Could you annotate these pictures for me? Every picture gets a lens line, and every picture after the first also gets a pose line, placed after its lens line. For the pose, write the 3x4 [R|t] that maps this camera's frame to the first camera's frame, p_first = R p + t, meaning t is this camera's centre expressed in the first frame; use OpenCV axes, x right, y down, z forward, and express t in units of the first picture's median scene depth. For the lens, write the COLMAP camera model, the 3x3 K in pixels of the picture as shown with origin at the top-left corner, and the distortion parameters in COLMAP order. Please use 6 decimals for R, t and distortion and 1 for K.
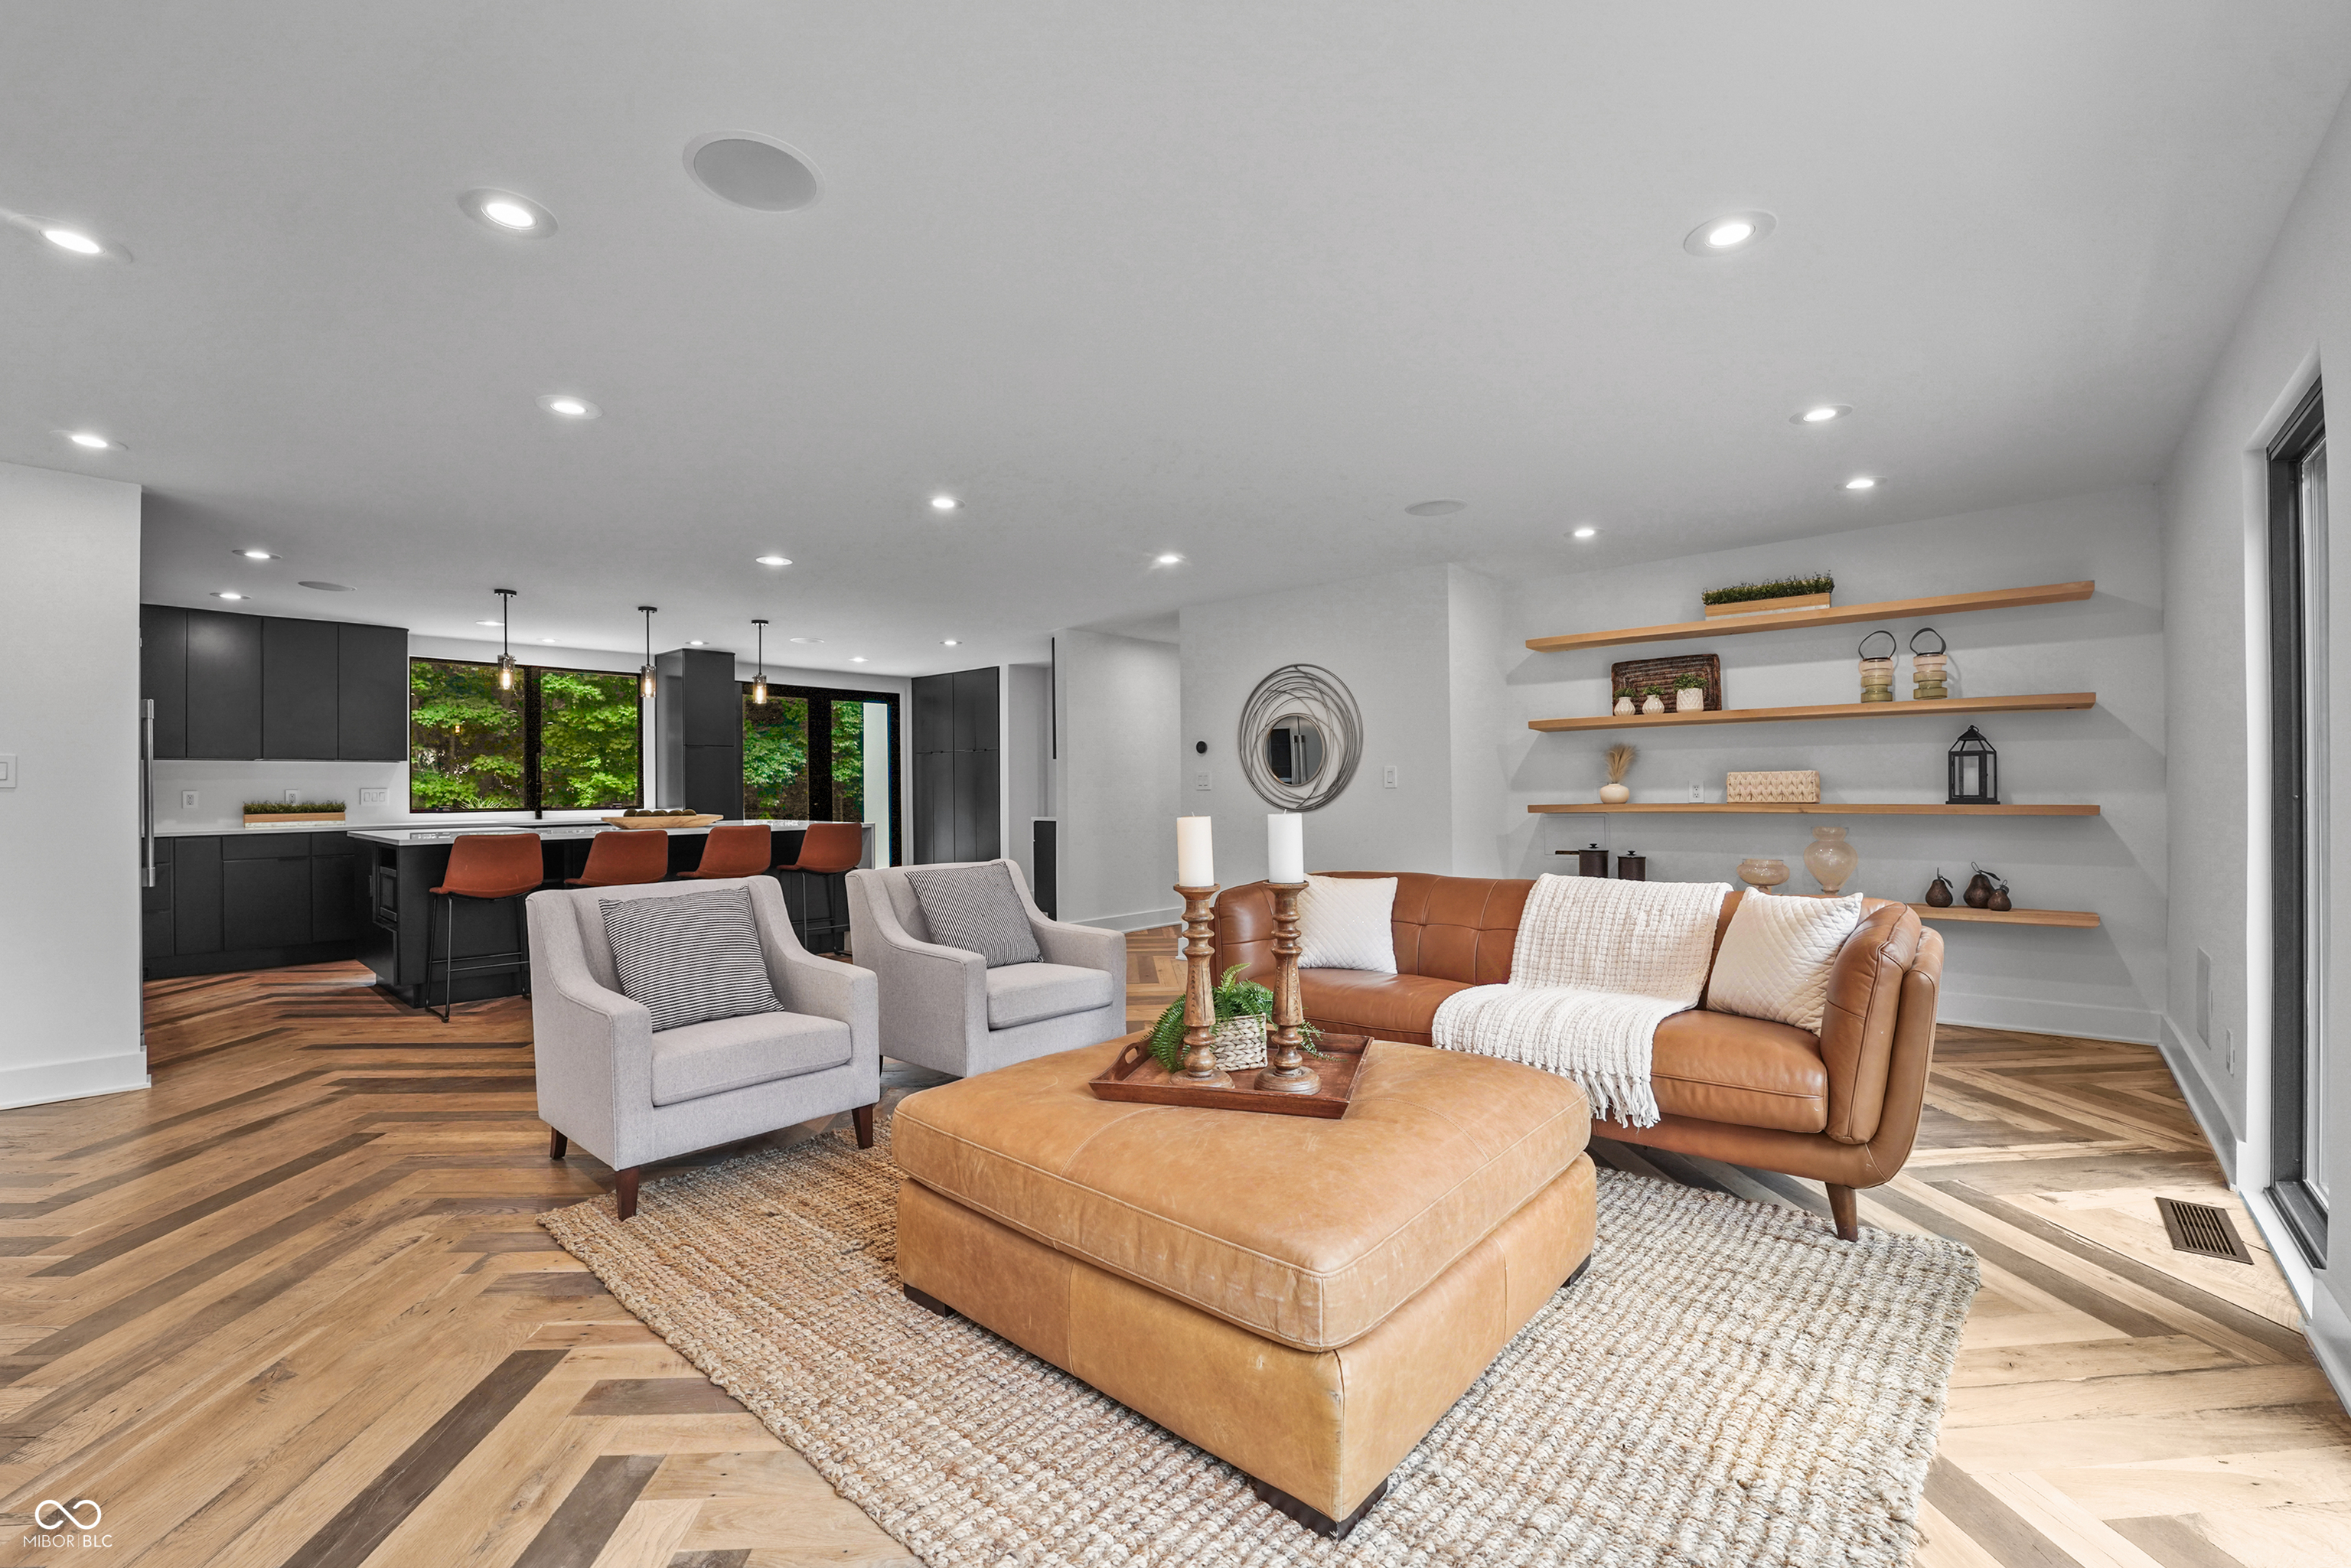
lens RADIAL K [[985.6, 0, 1150.3], [0, 985.6, 784.8], [0, 0, 1]] dist [-0.020655, 0.002594]
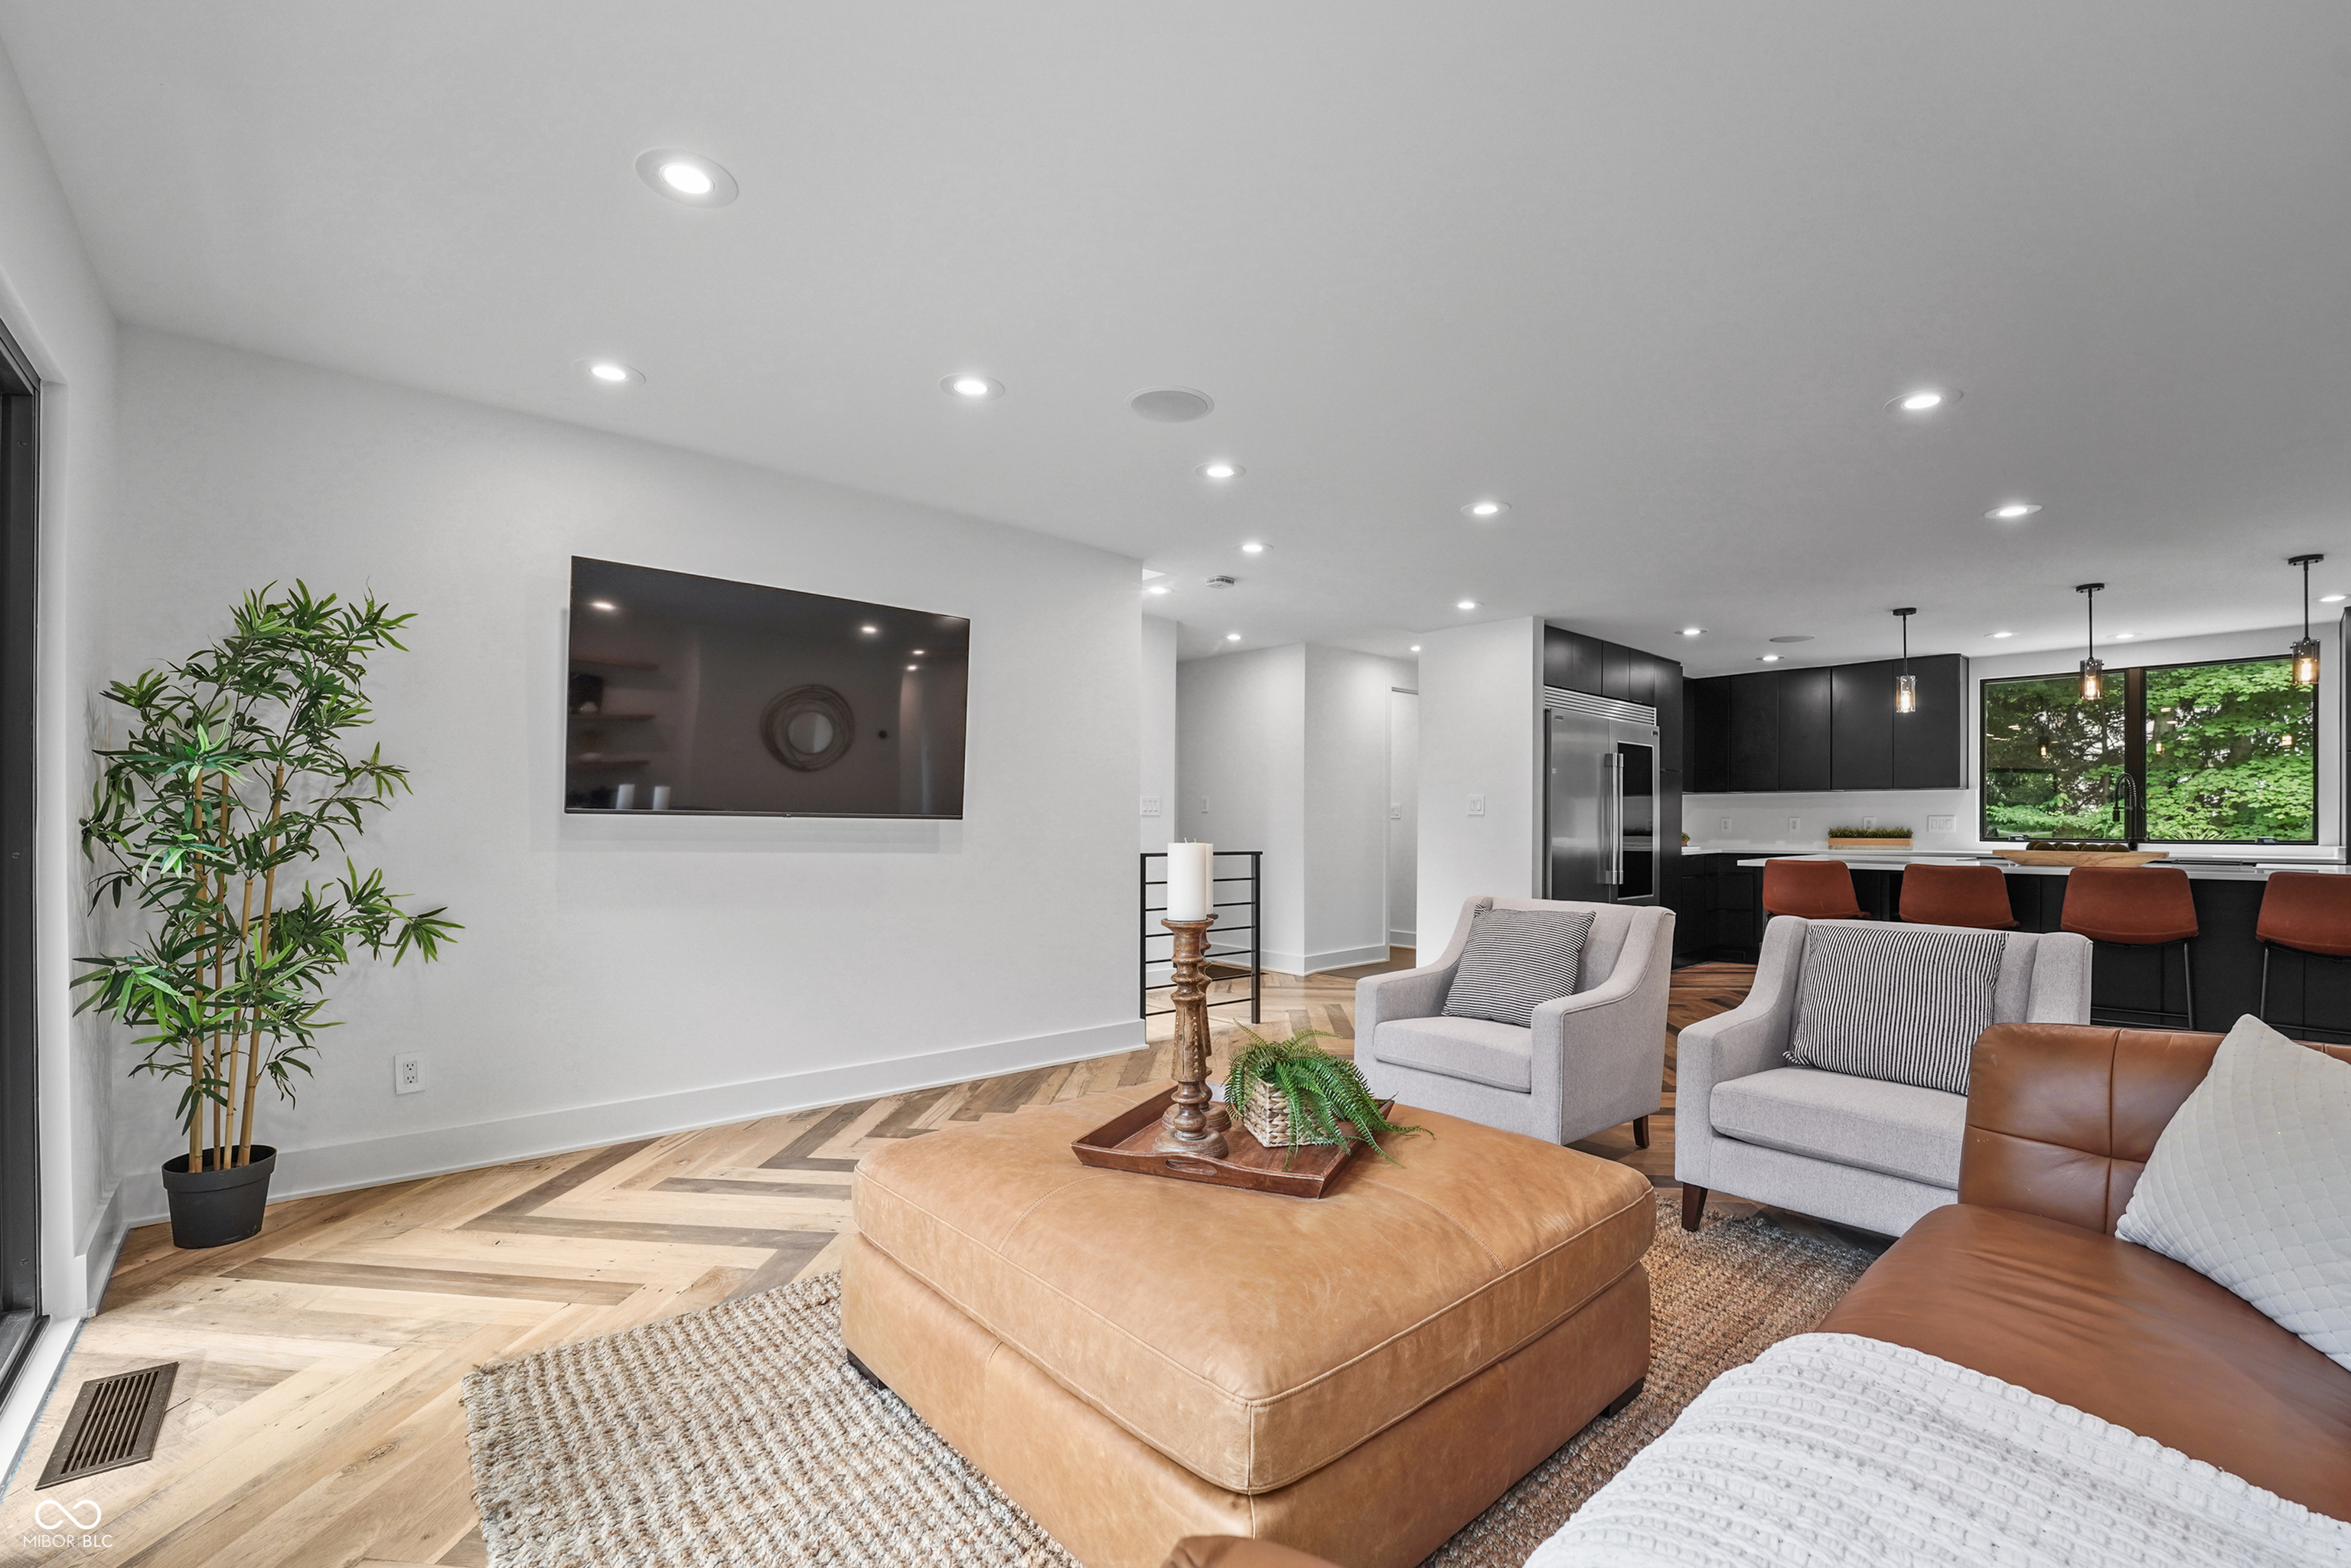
lens RADIAL K [[985.6, 0, 1172.6], [0, 985.6, 823.2], [0, 0, 1]] dist [-0.020655, 0.002594]
pose [[-0.097413, 0.011778, -0.995174, 0.284217], [-0.001514, 0.999927, 0.011982, 0.000384], [0.995243, 0.002674, -0.097388, 0.298660]]
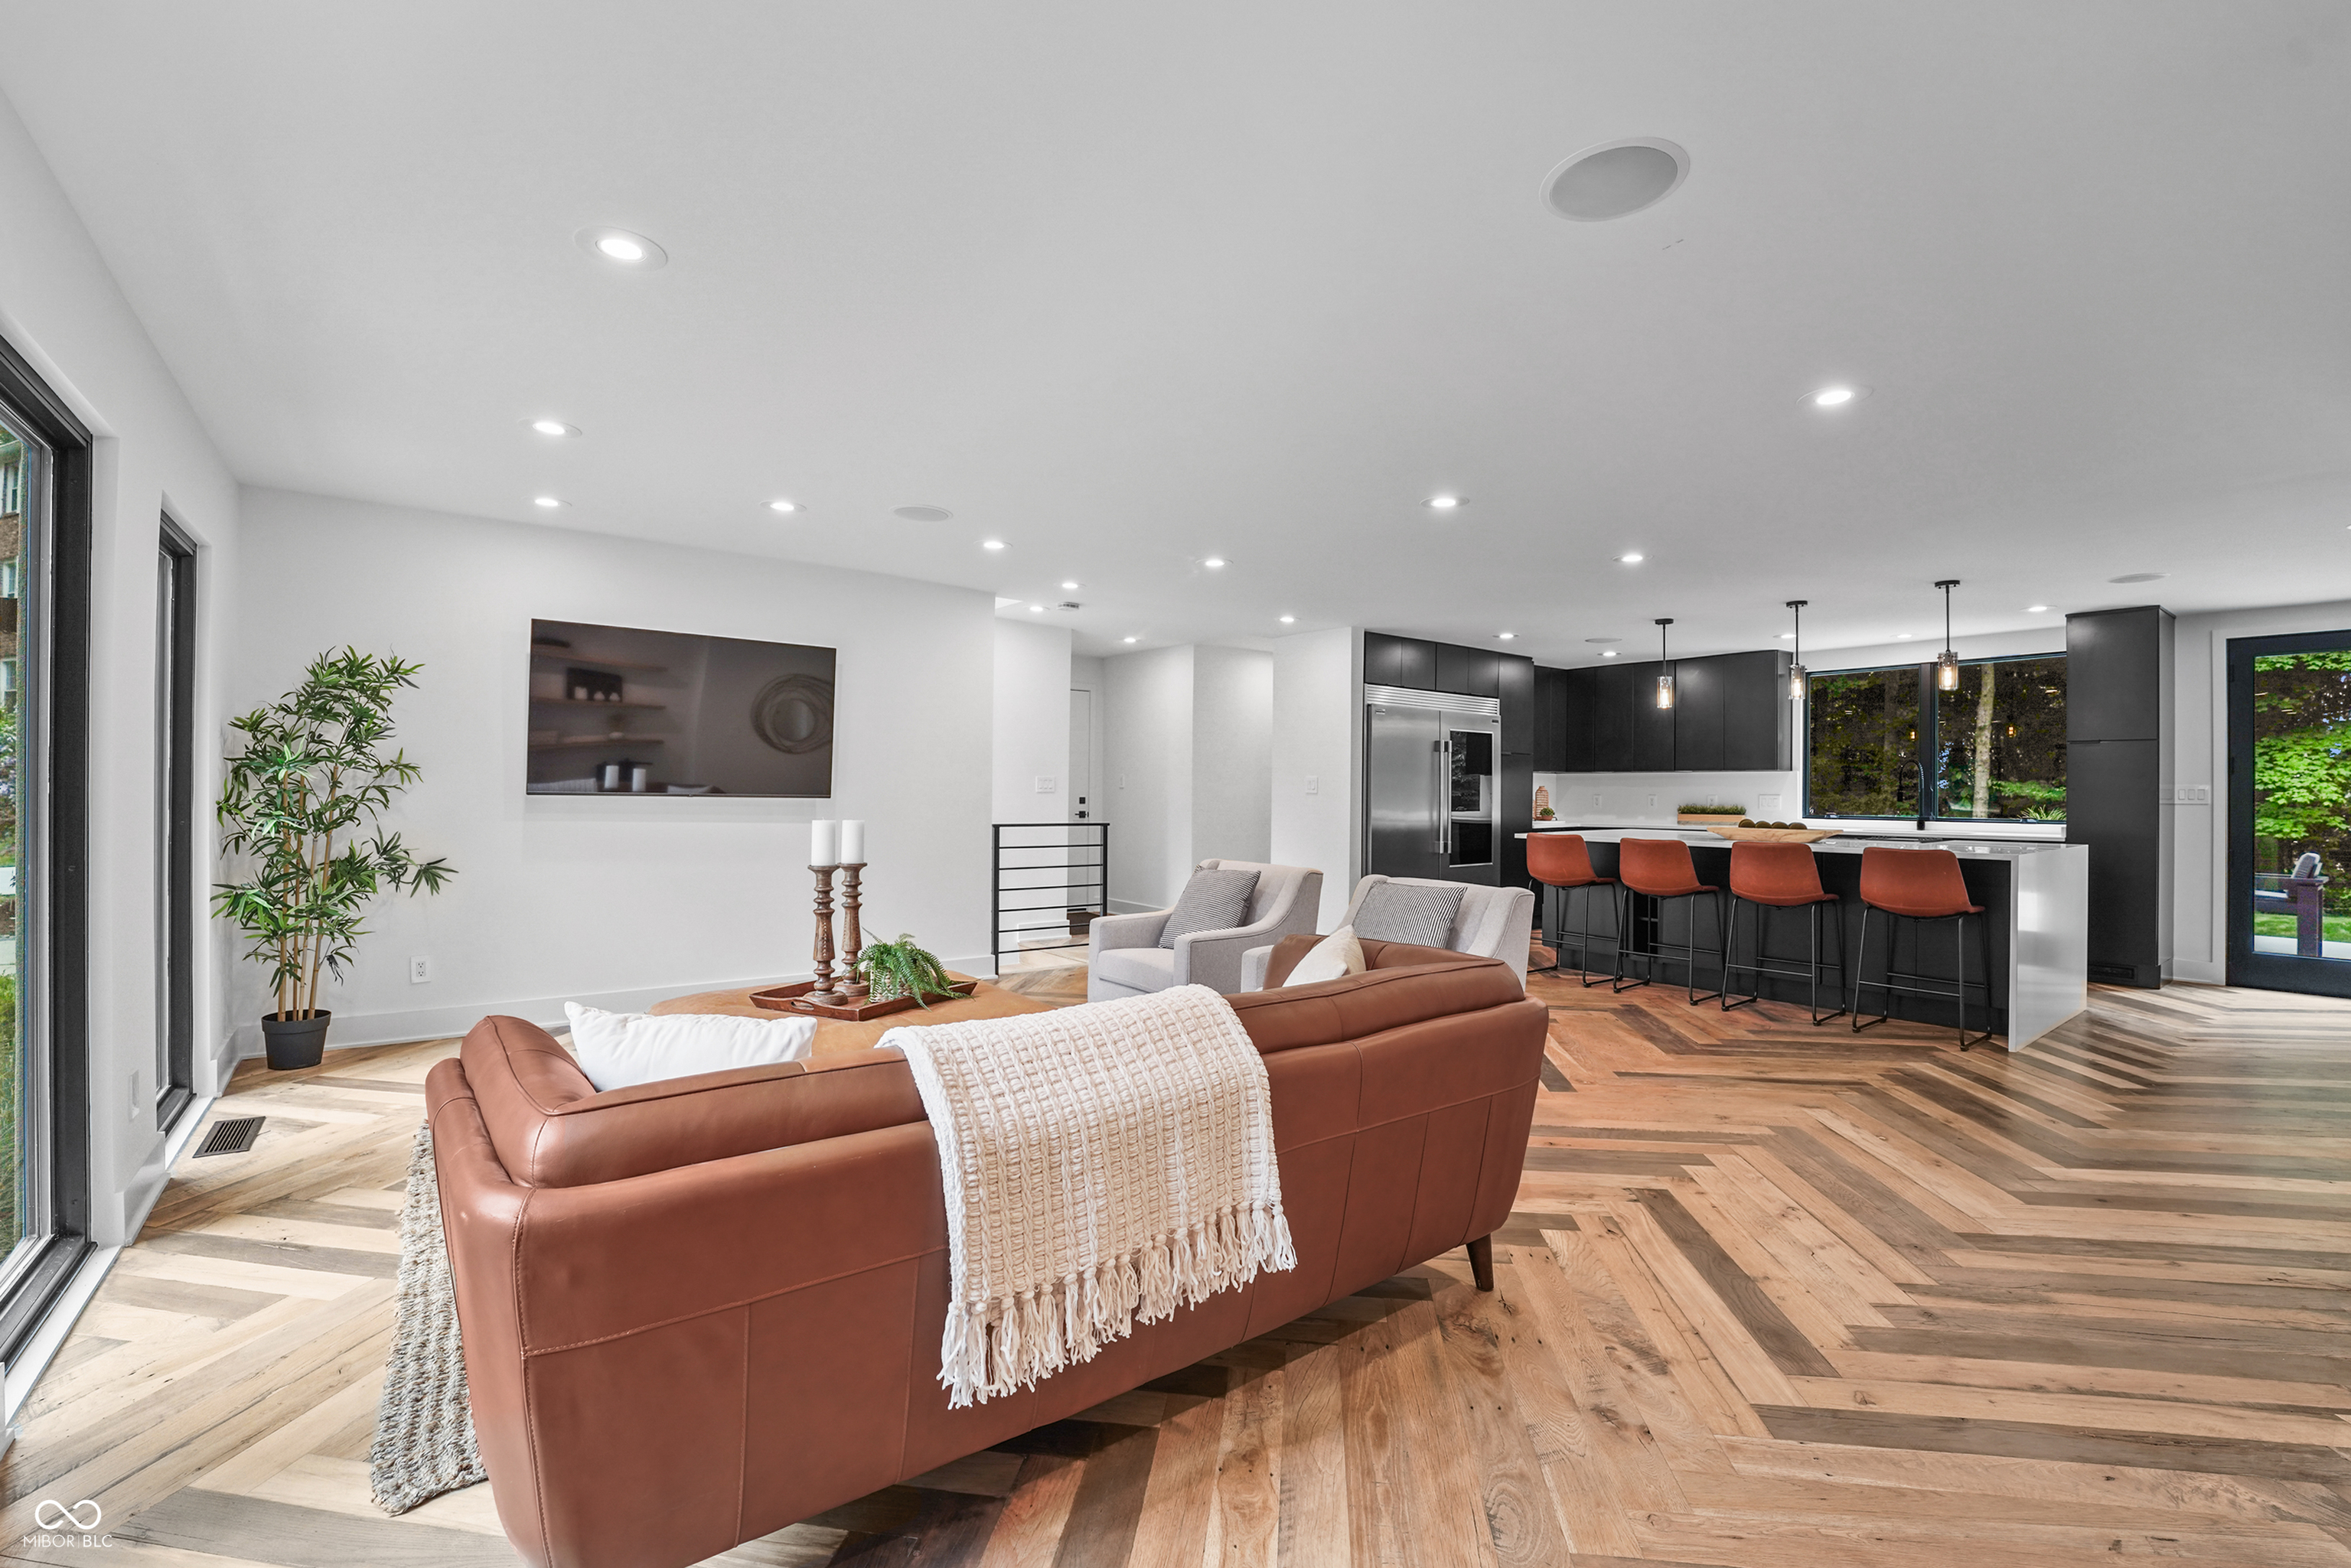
lens RADIAL K [[985.6, 0, 1162.0], [0, 985.6, 785.5], [0, 0, 1]] dist [-0.020655, 0.002594]
pose [[-0.168351, 0.004724, -0.985716, 0.395947], [-0.005504, 0.999968, 0.005732, -0.007792], [0.985712, 0.006391, -0.168319, 0.450577]]
